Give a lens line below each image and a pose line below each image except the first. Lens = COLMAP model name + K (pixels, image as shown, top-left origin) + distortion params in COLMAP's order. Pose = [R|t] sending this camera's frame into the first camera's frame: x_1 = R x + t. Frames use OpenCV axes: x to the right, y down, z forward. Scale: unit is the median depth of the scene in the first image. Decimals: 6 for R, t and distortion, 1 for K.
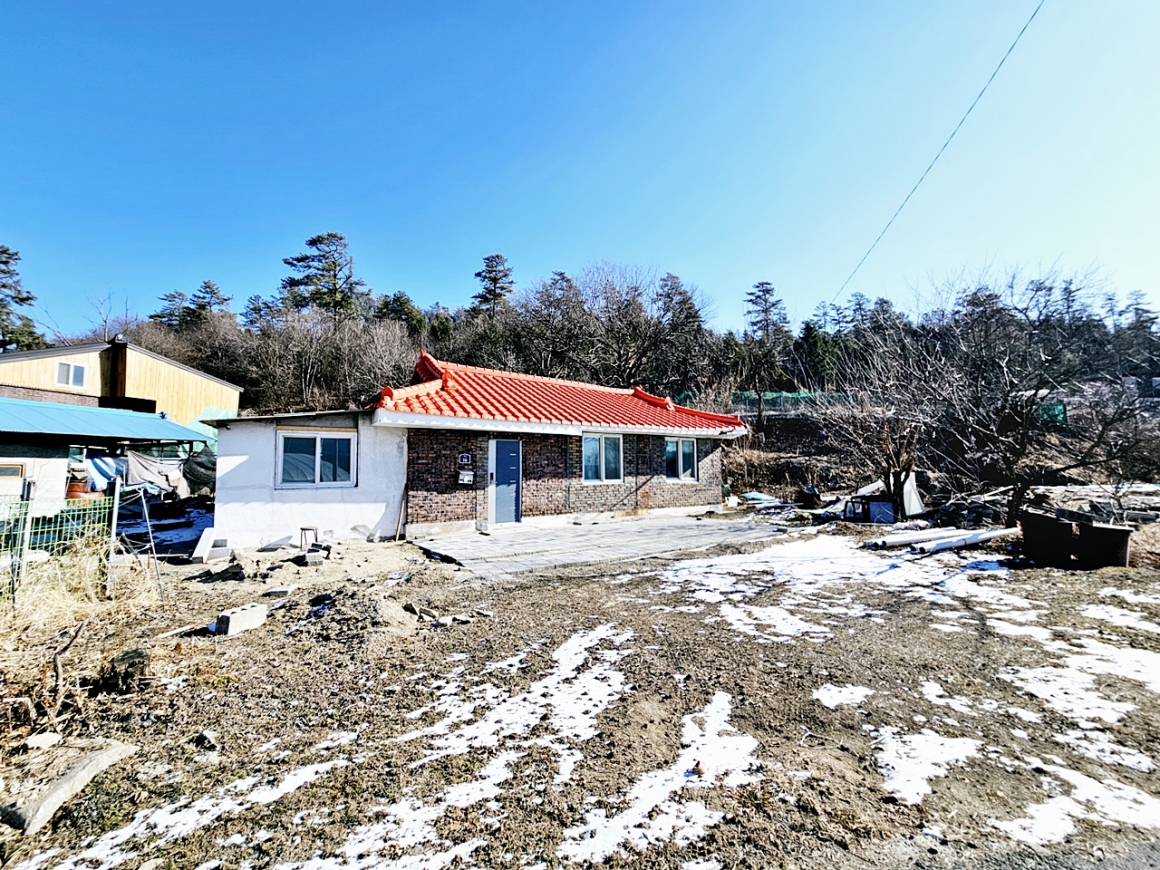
lens RADIAL K [[473.1, 0, 579.7], [0, 473.1, 437.0], [0, 0, 1]] dist [-0.002261, 0.001538]
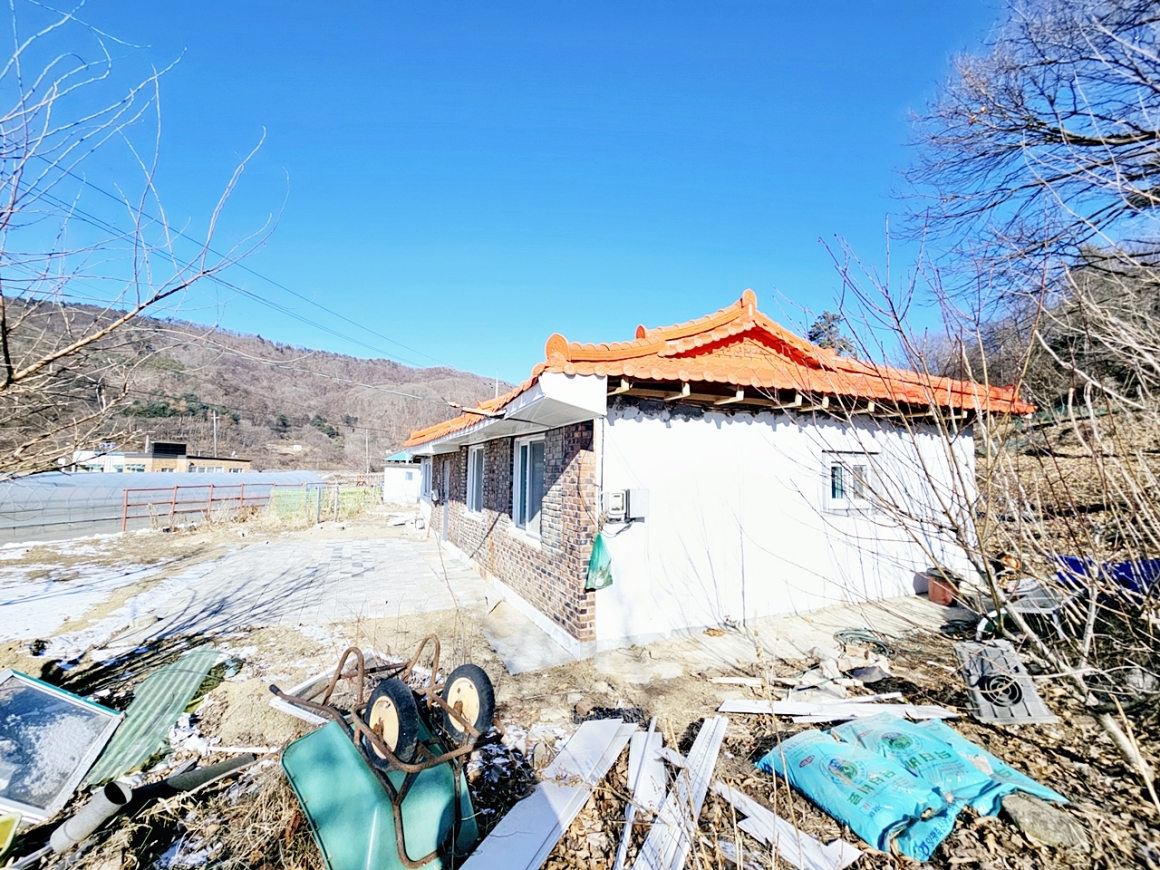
lens RADIAL K [[473.1, 0, 580.2], [0, 473.1, 436.2], [0, 0, 1]] dist [-0.002261, 0.001538]
pose [[-0.135893, -0.065890, -0.988530, 0.713467], [0.063382, 0.995164, -0.075046, 0.041367], [0.988694, -0.072853, -0.131059, 1.232739]]
